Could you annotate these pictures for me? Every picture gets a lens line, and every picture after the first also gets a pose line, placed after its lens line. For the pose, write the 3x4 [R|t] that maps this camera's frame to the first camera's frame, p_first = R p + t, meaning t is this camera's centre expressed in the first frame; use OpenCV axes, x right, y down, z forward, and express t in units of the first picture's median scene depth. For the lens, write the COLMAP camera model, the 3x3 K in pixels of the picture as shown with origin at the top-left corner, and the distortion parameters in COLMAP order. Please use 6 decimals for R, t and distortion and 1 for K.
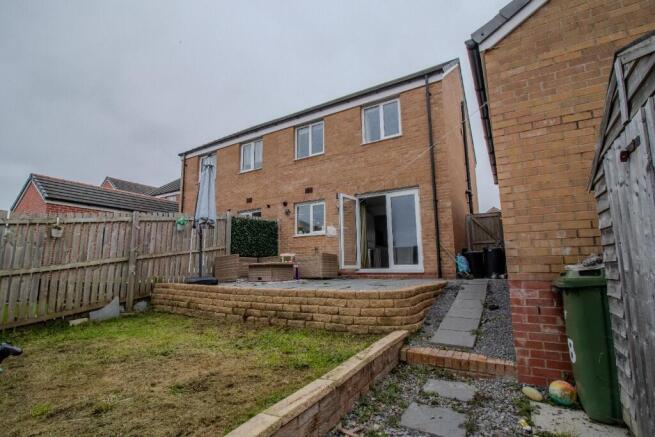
lens RADIAL K [[300.6, 0, 327.0], [0, 300.6, 222.7], [0, 0, 1]] dist [-0.014371, -0.000284]
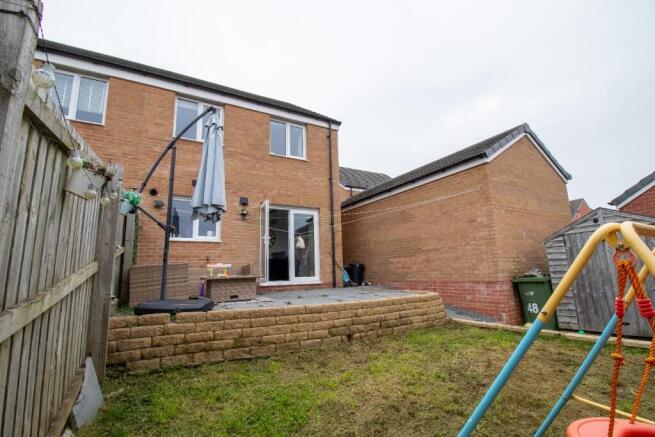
lens RADIAL K [[300.6, 0, 328.0], [0, 300.6, 220.1], [0, 0, 1]] dist [-0.014371, -0.000284]
pose [[0.497925, 0.151704, 0.853848, -0.708535], [-0.102992, 0.987957, -0.115471, 0.055555], [-0.861083, -0.030444, 0.507553, 0.395074]]
